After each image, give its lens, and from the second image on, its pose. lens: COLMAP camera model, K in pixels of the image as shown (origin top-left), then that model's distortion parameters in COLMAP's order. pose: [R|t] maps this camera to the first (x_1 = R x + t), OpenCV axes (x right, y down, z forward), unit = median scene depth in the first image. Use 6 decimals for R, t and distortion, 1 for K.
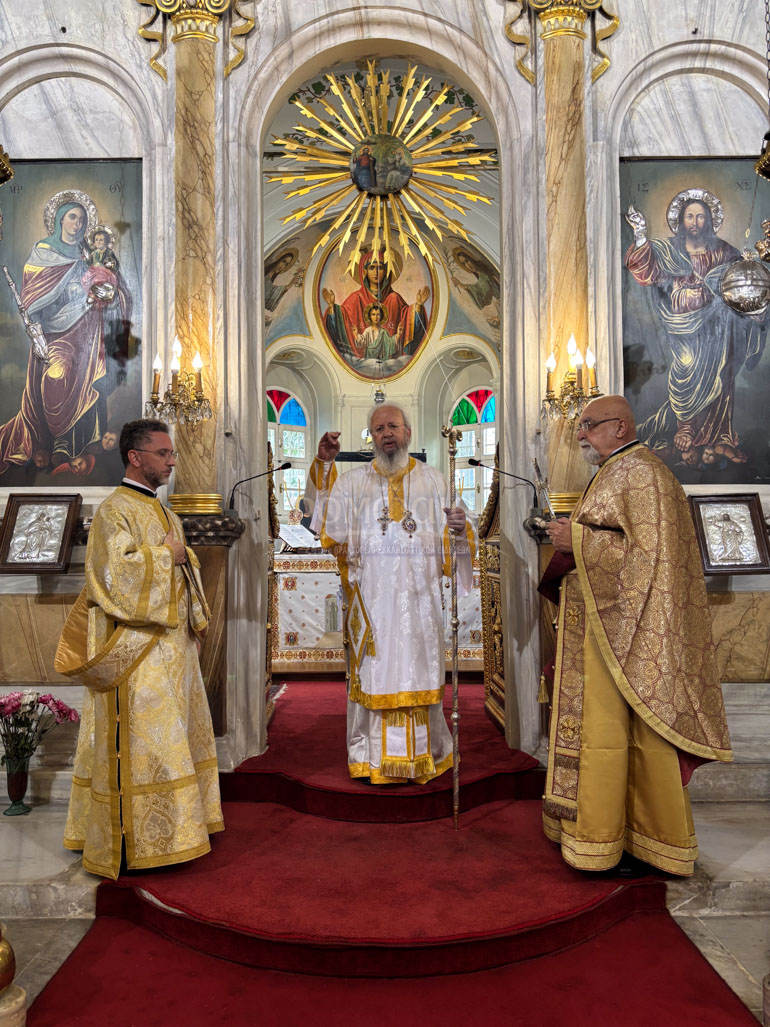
lens RADIAL K [[751.4, 0, 385.0], [0, 751.4, 513.5], [0, 0, 1]] dist [0.072671, -0.077622]
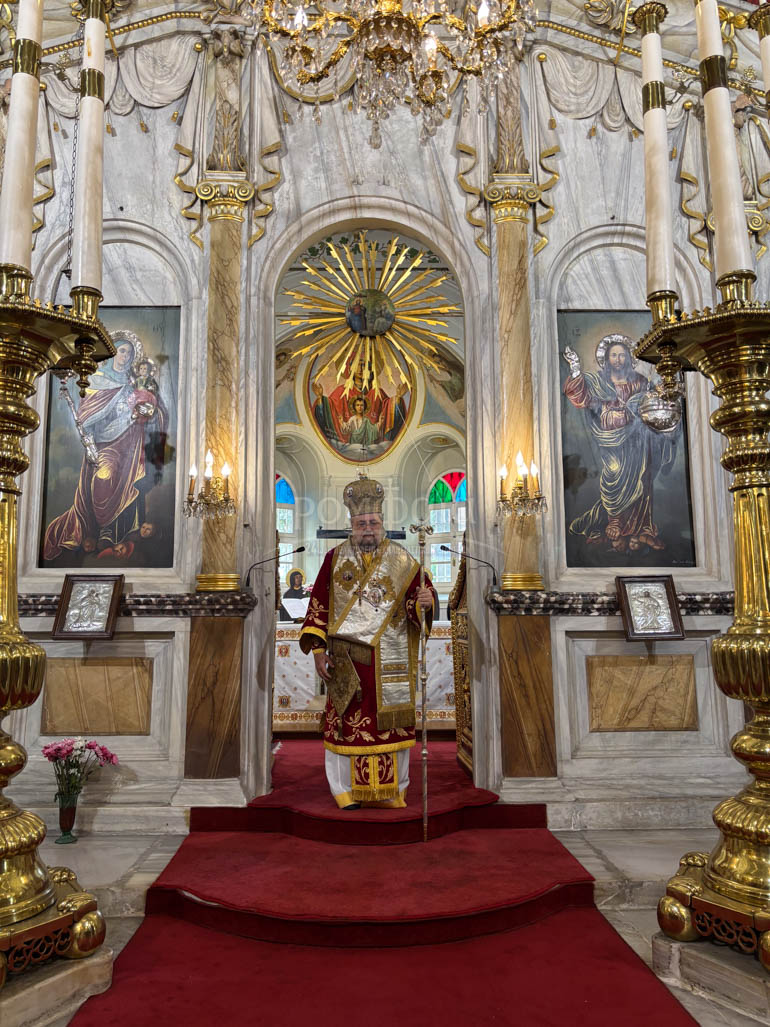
lens RADIAL K [[751.4, 0, 385.0], [0, 751.4, 513.5], [0, 0, 1]] dist [0.072671, -0.077622]
pose [[0.999595, 0.004315, 0.028135, -0.014874], [-0.001705, 0.995746, -0.092130, -0.011018], [-0.028412, 0.092045, 0.995349, -0.226141]]
